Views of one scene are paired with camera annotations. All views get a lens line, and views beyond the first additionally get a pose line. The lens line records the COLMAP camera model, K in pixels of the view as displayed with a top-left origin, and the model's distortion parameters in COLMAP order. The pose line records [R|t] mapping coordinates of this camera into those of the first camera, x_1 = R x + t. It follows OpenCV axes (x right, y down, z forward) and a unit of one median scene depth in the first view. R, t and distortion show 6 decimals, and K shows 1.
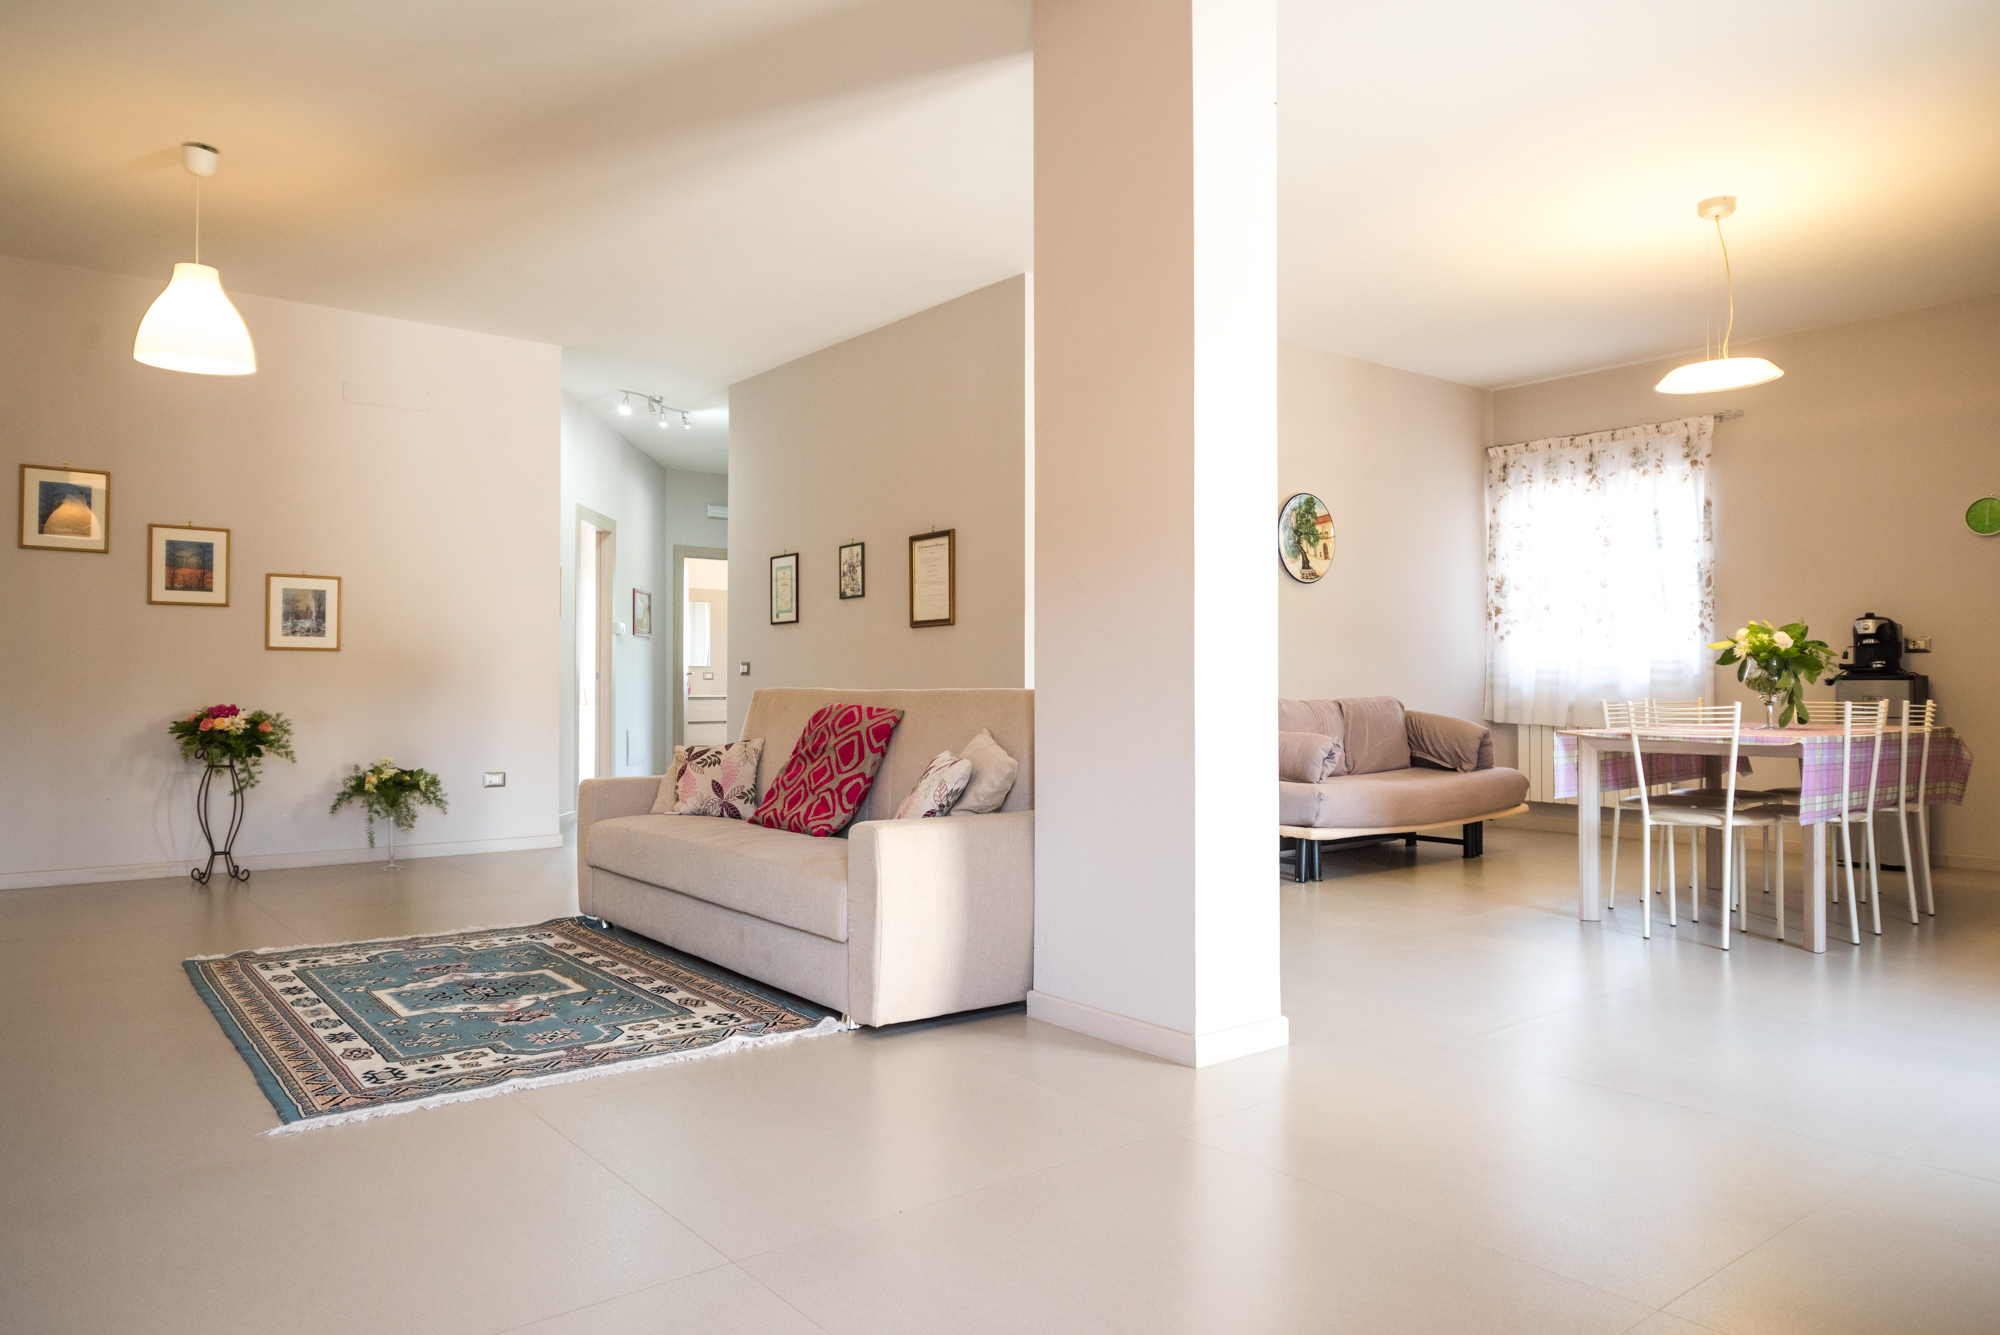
lens RADIAL K [[1339.1, 0, 994.3], [0, 1339.1, 679.8], [0, 0, 1]] dist [-0.001165, -0.005154]
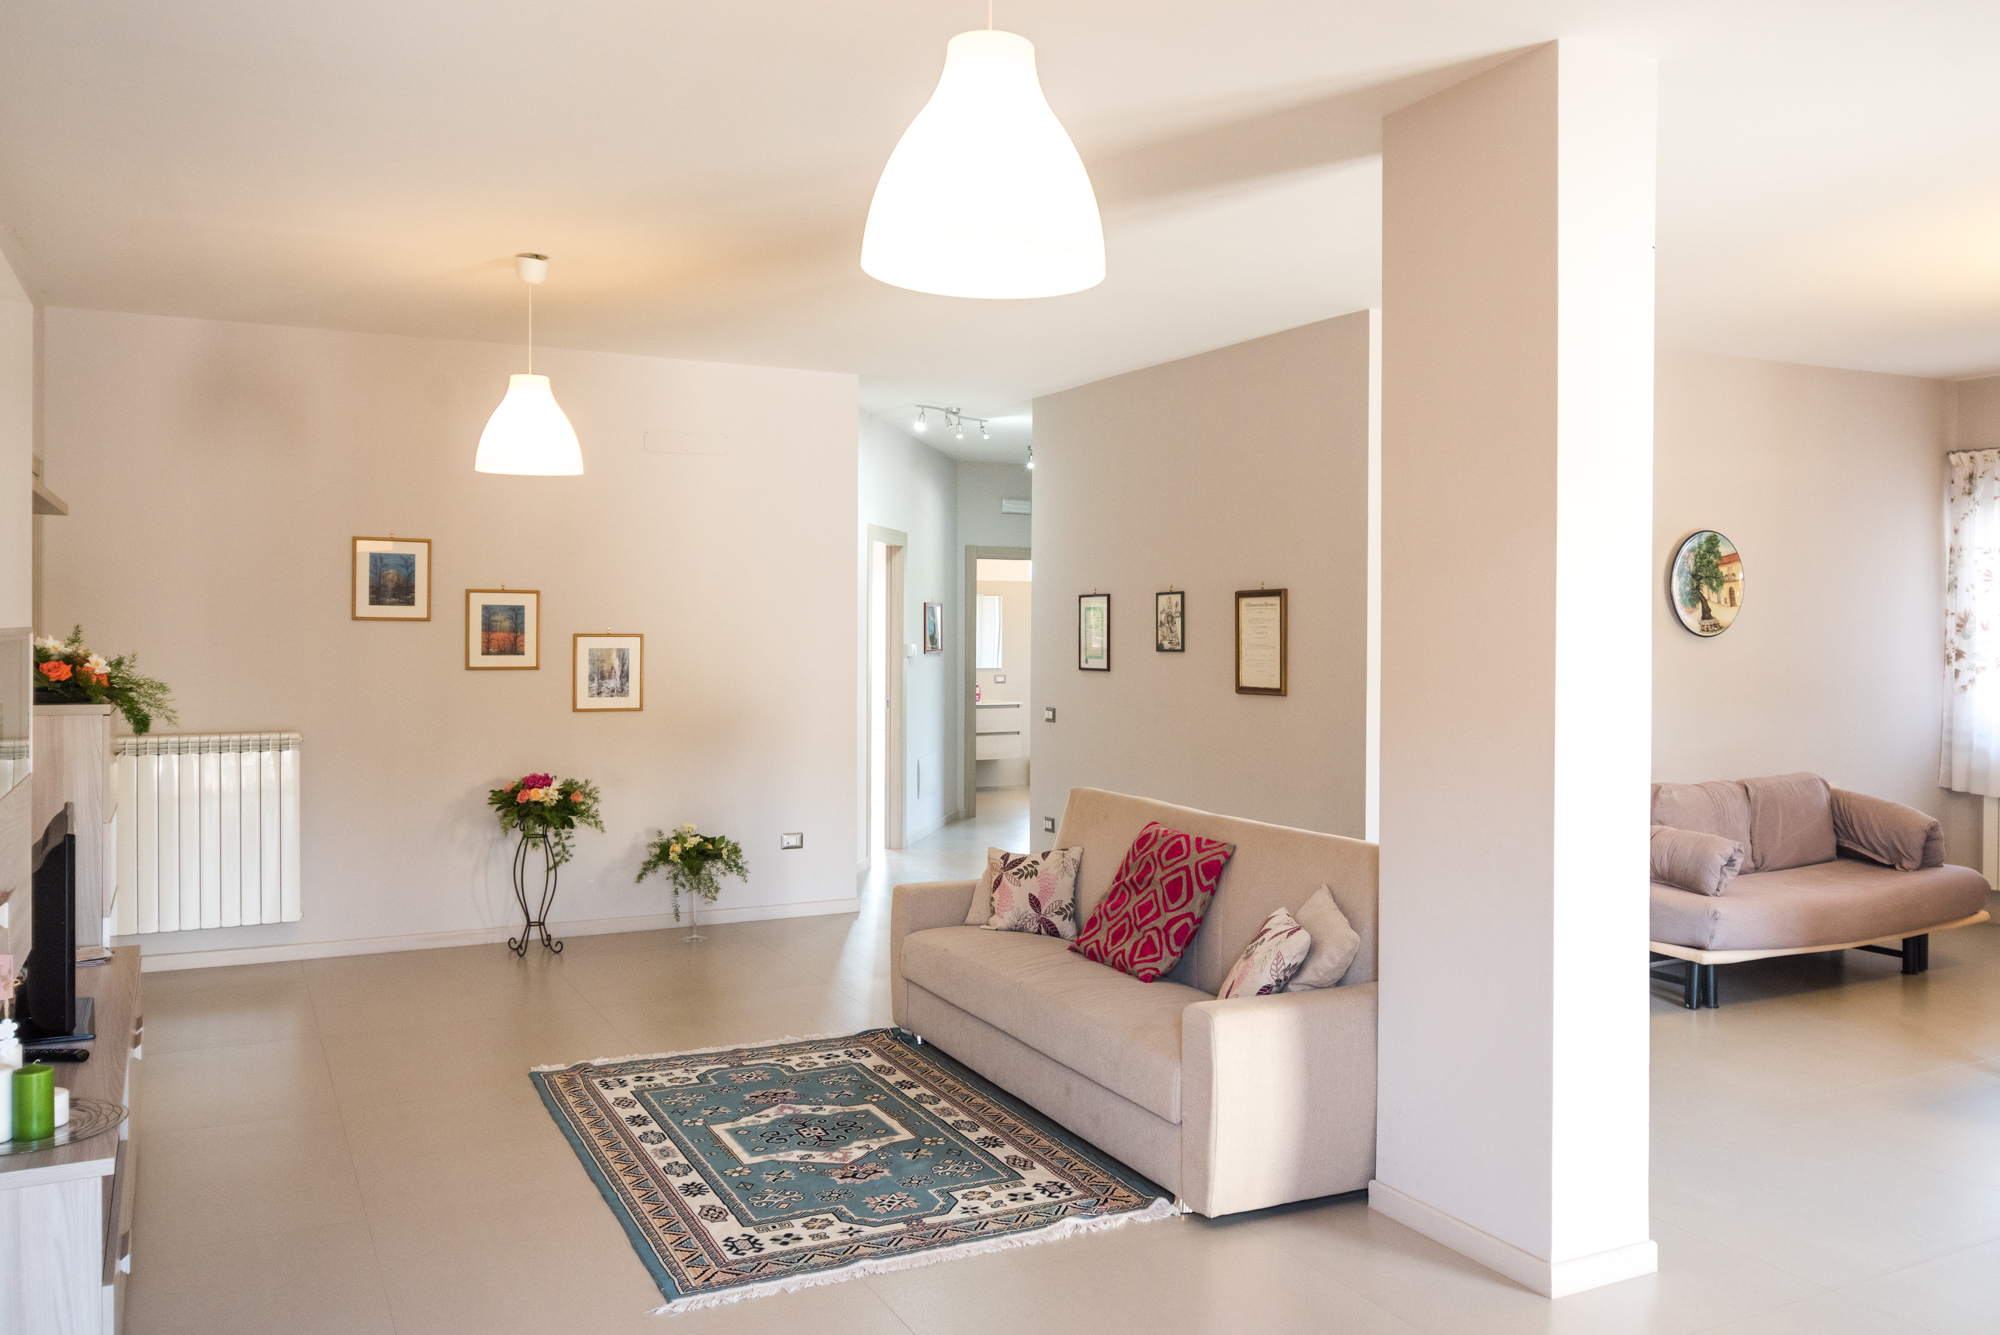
lens RADIAL K [[1588.2, 0, 1009.0], [0, 1588.2, 658.2], [0, 0, 1]] dist [-0.006342, 0.005679]
pose [[0.980766, 0.005386, -0.195111, -0.004716], [-0.001620, 0.999809, 0.019455, -0.090569], [0.195179, -0.018765, 0.980588, -0.082953]]
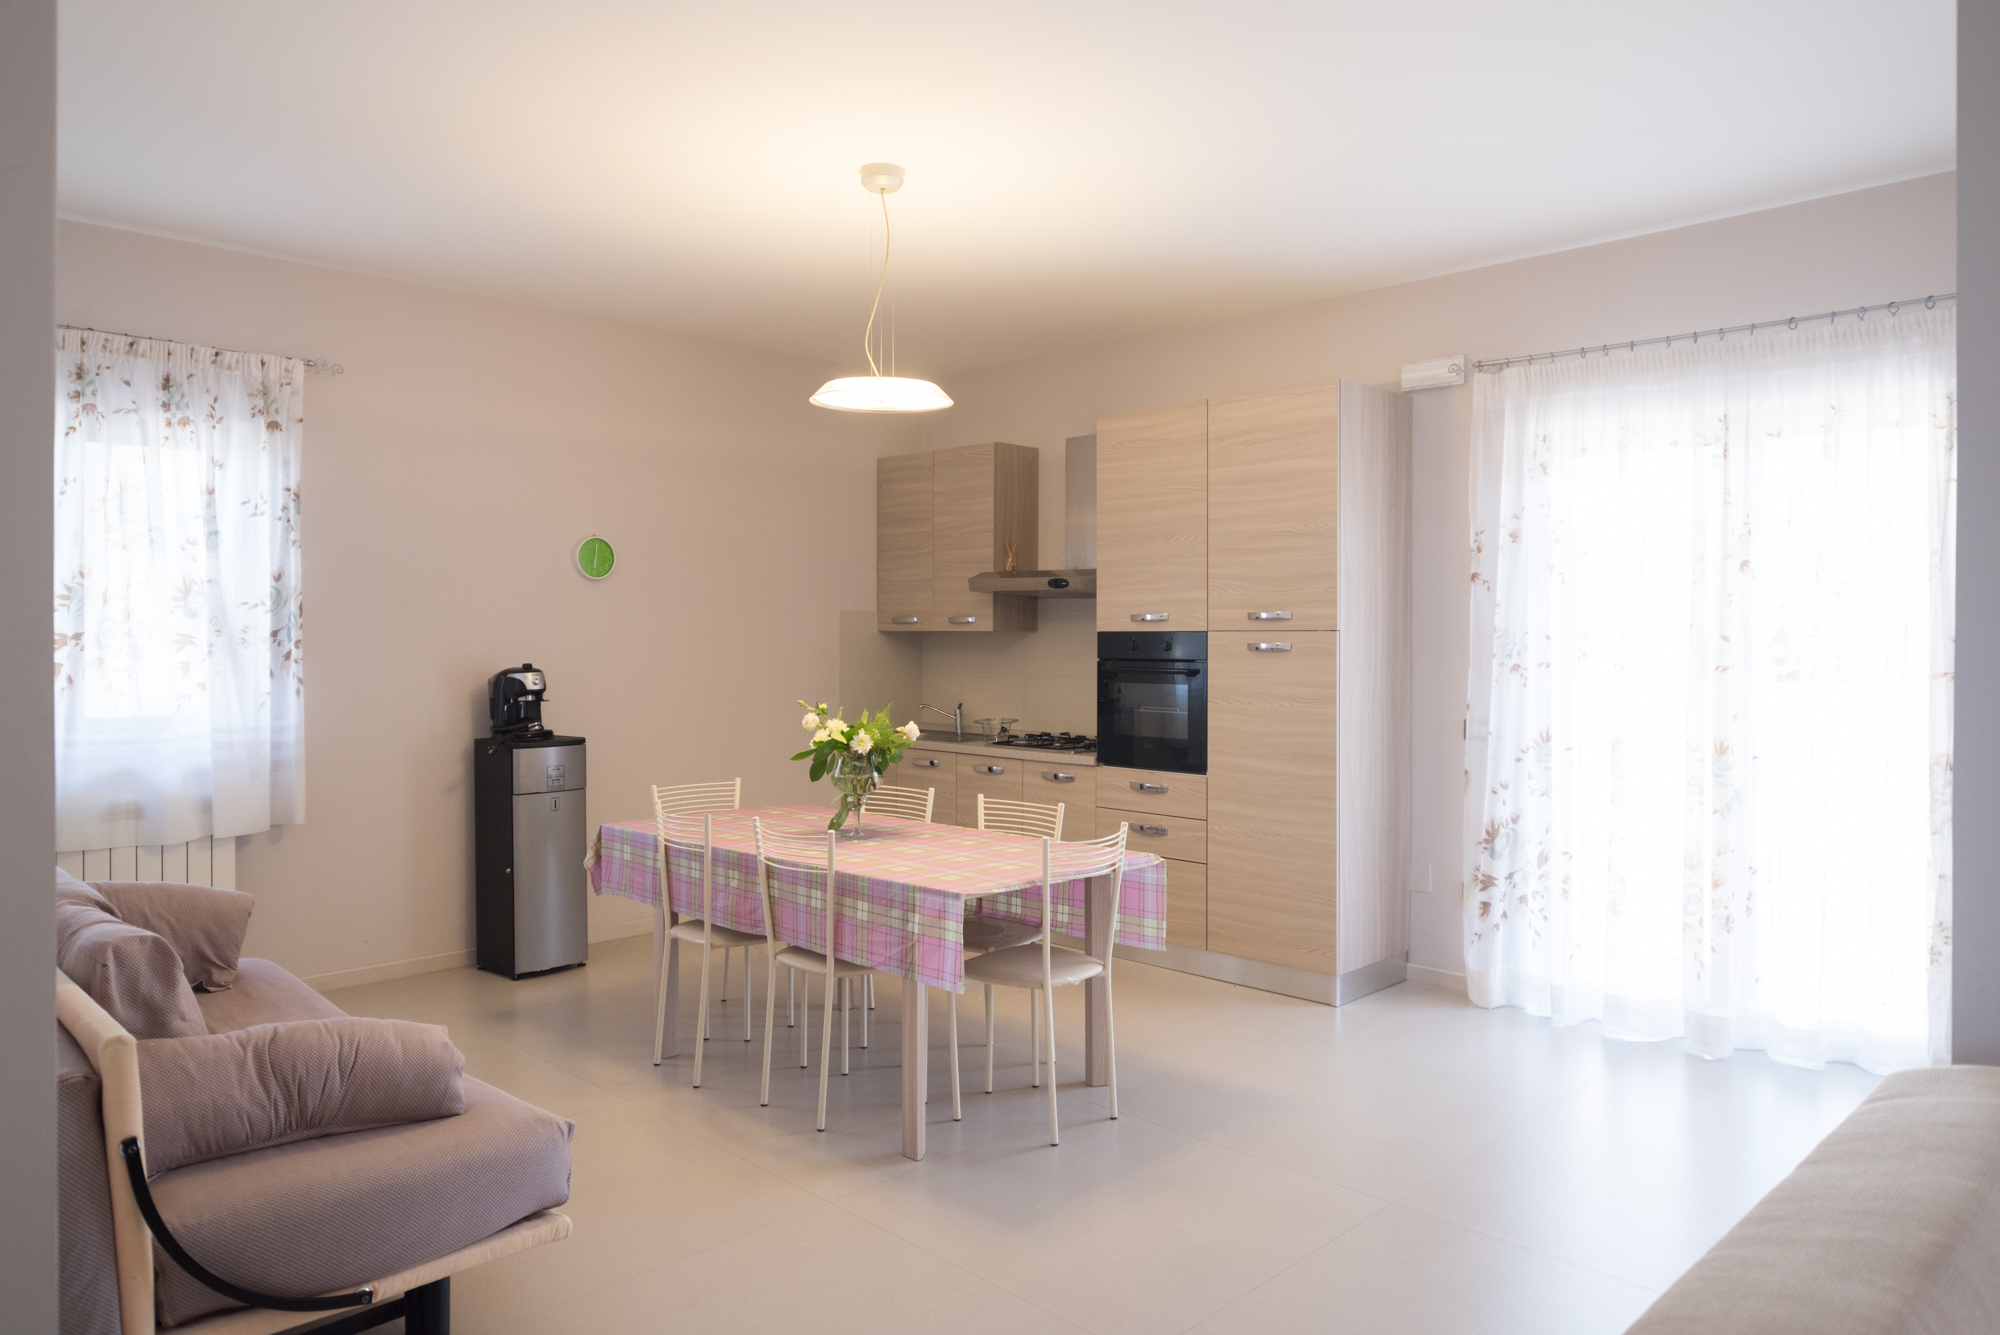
lens RADIAL K [[1339.1, 0, 1002.4], [0, 1339.1, 658.2], [0, 0, 1]] dist [-0.001165, -0.005154]
pose [[-0.144197, -0.016580, 0.989410, -0.250255], [-0.014587, 0.999787, 0.014628, -0.086138], [-0.989442, -0.012324, -0.144408, 1.017732]]
